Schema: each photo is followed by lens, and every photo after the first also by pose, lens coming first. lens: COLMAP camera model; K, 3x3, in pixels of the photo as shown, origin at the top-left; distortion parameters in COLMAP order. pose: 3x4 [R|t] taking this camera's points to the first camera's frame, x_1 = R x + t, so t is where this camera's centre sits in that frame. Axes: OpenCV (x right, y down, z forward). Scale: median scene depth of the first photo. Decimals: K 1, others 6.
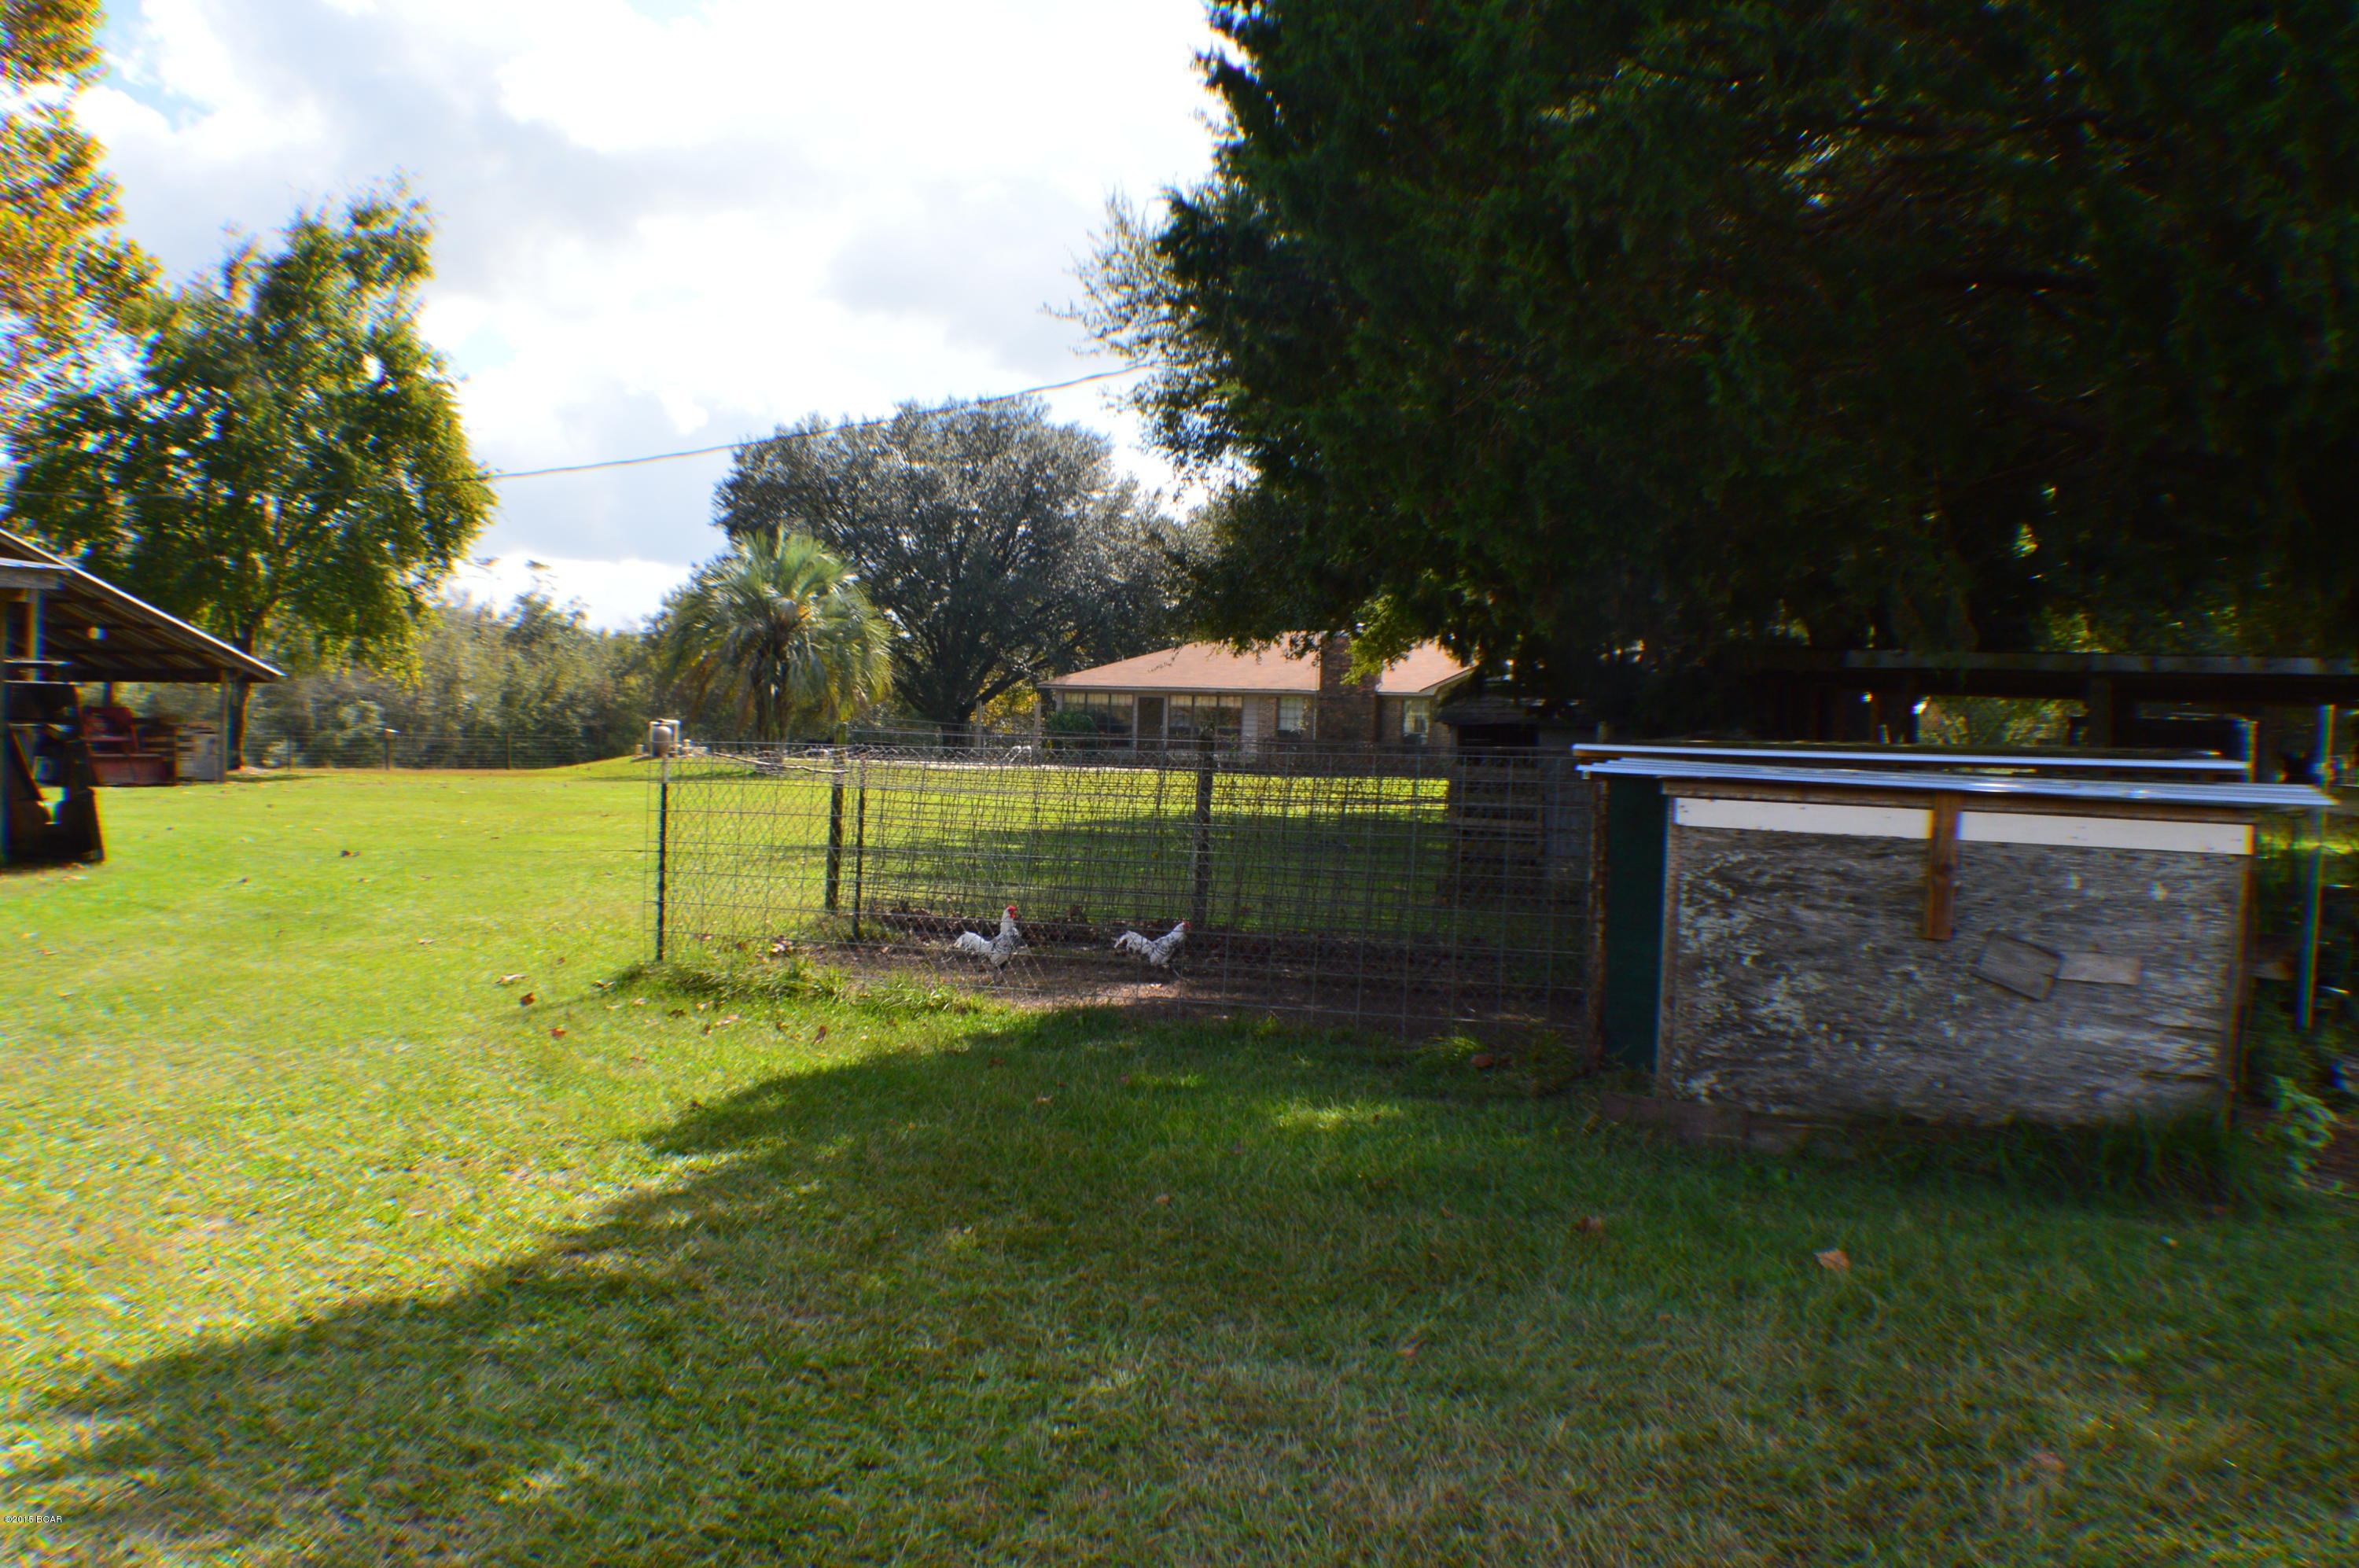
lens RADIAL K [[2291.8, 0, 1177.0], [0, 2291.8, 820.4], [0, 0, 1]] dist [-0.136541, -0.002700]
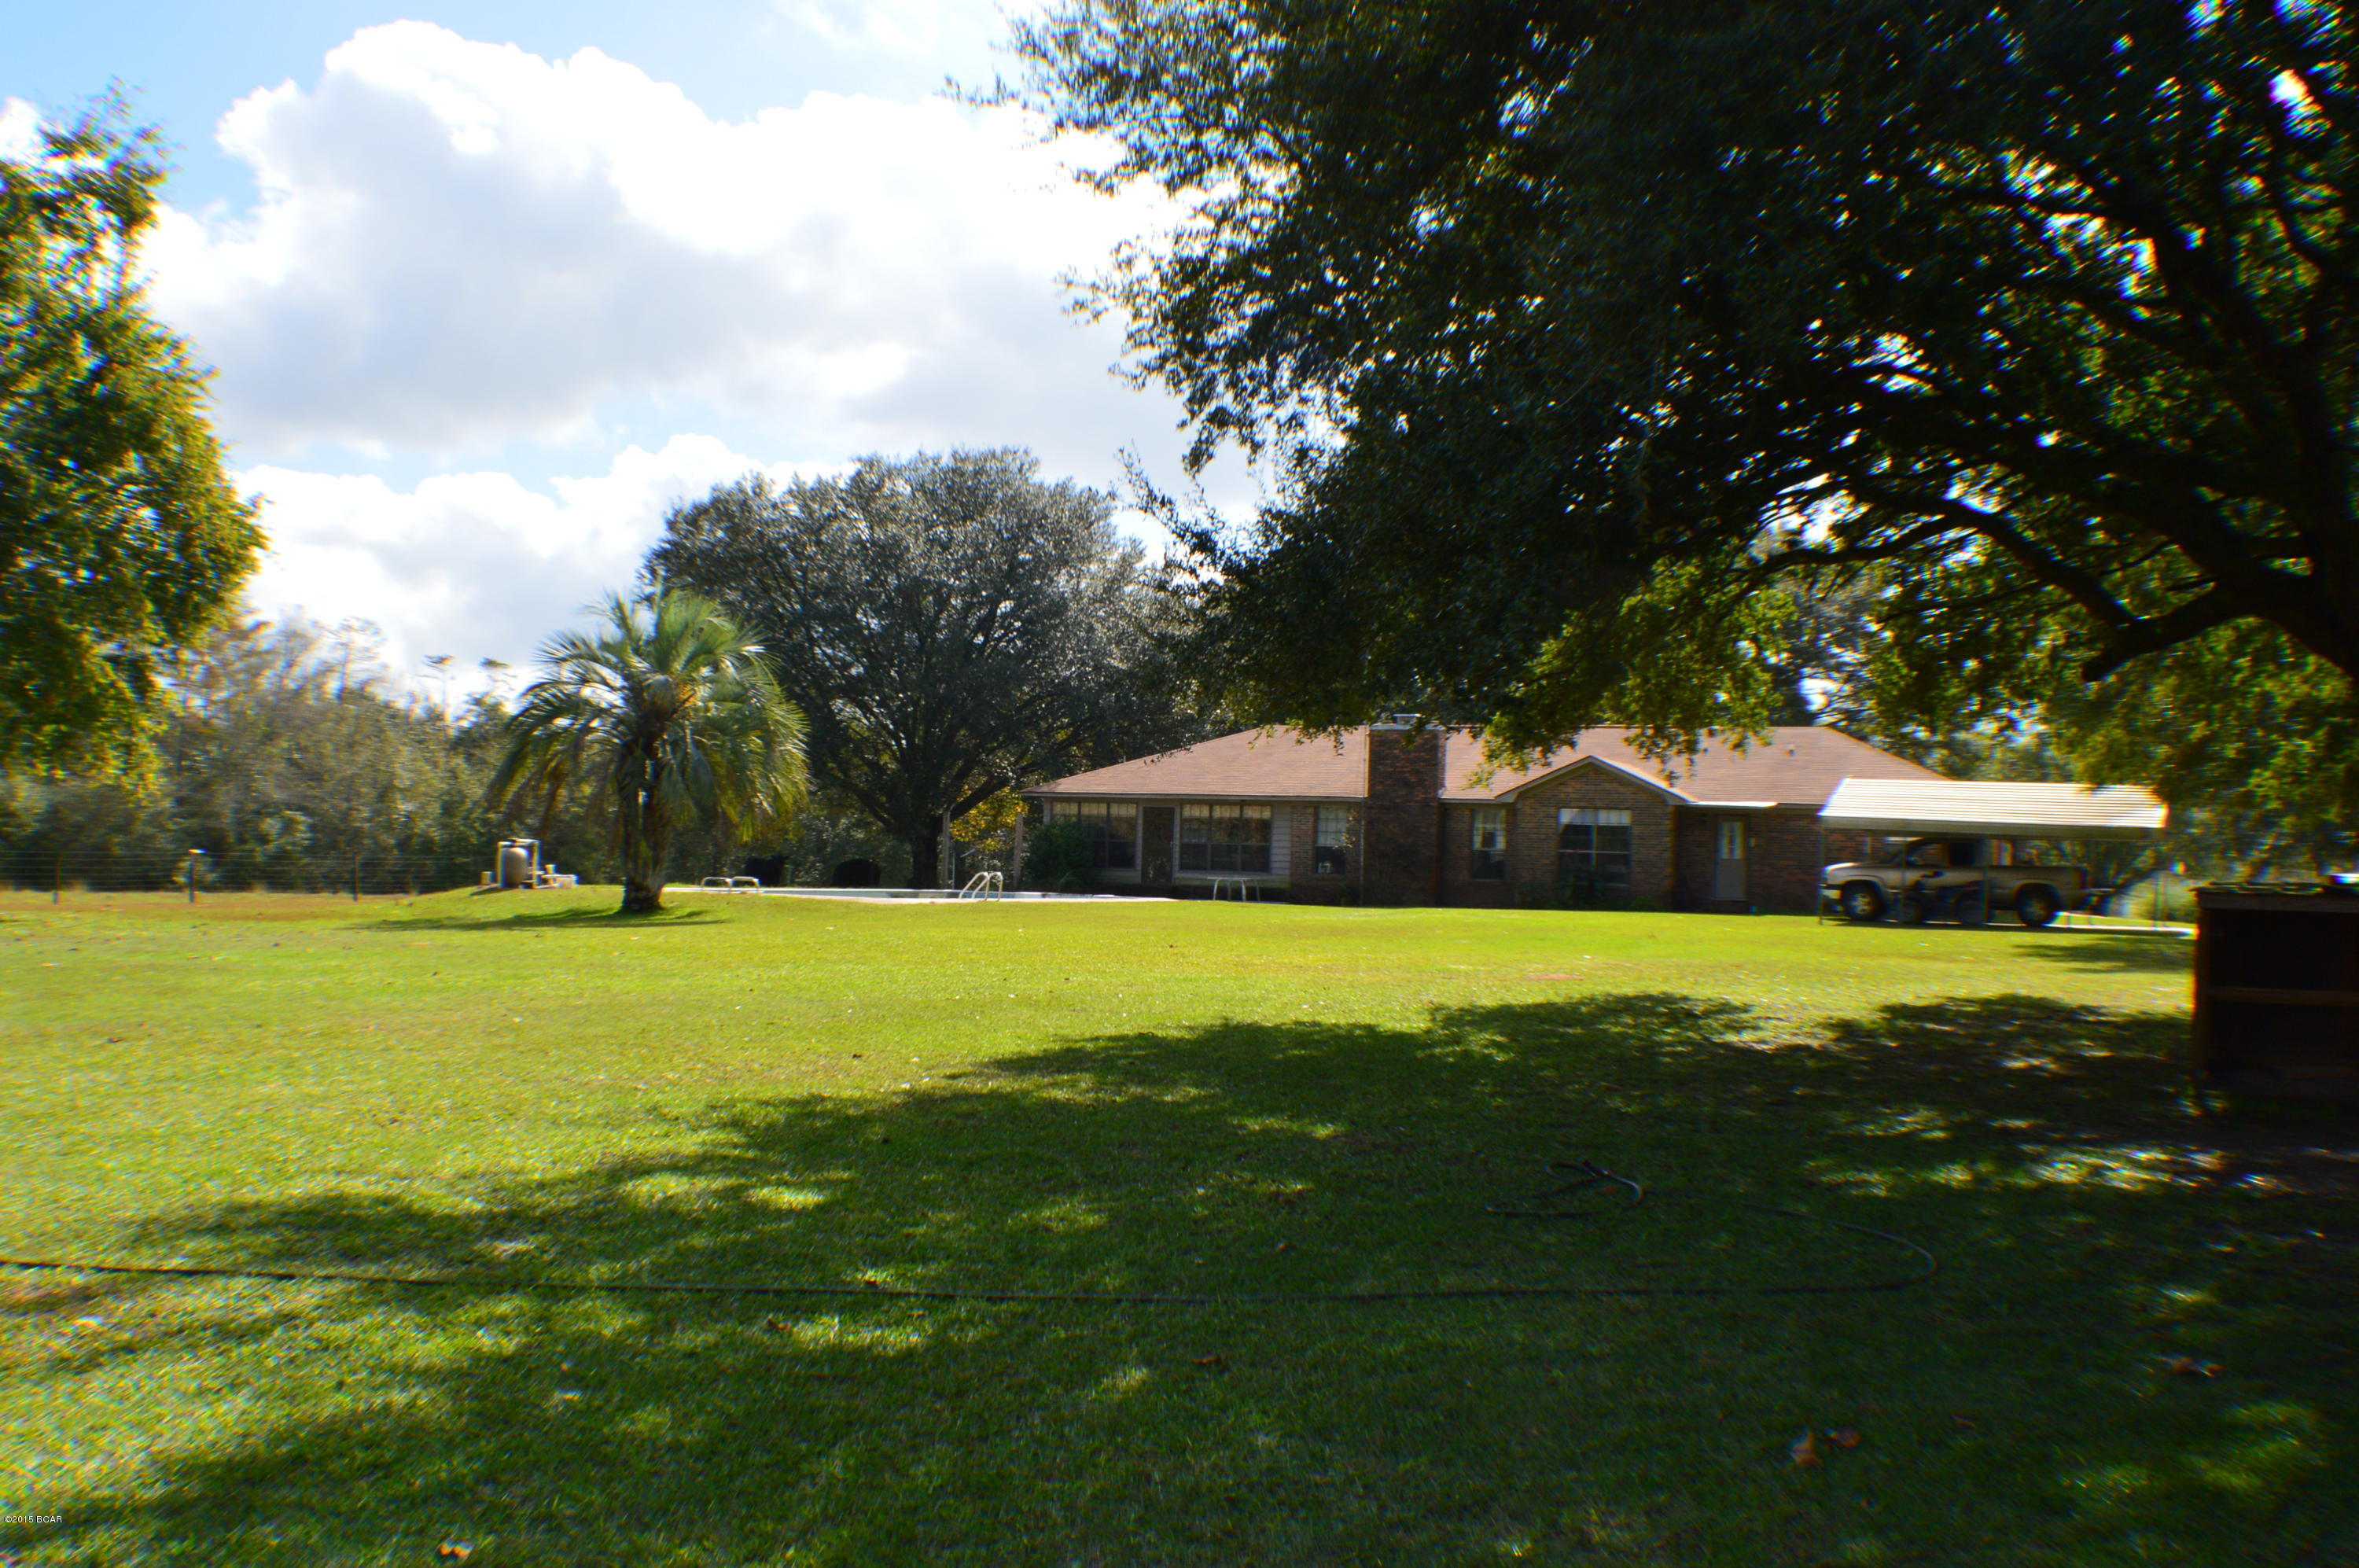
lens RADIAL K [[2291.8, 0, 1177.0], [0, 2291.8, 820.4], [0, 0, 1]] dist [-0.136541, -0.002700]
pose [[0.999979, -0.004329, -0.004720, -0.000972], [0.004103, 0.998895, -0.046812, -0.009825], [0.004917, 0.046792, 0.998893, 0.170273]]
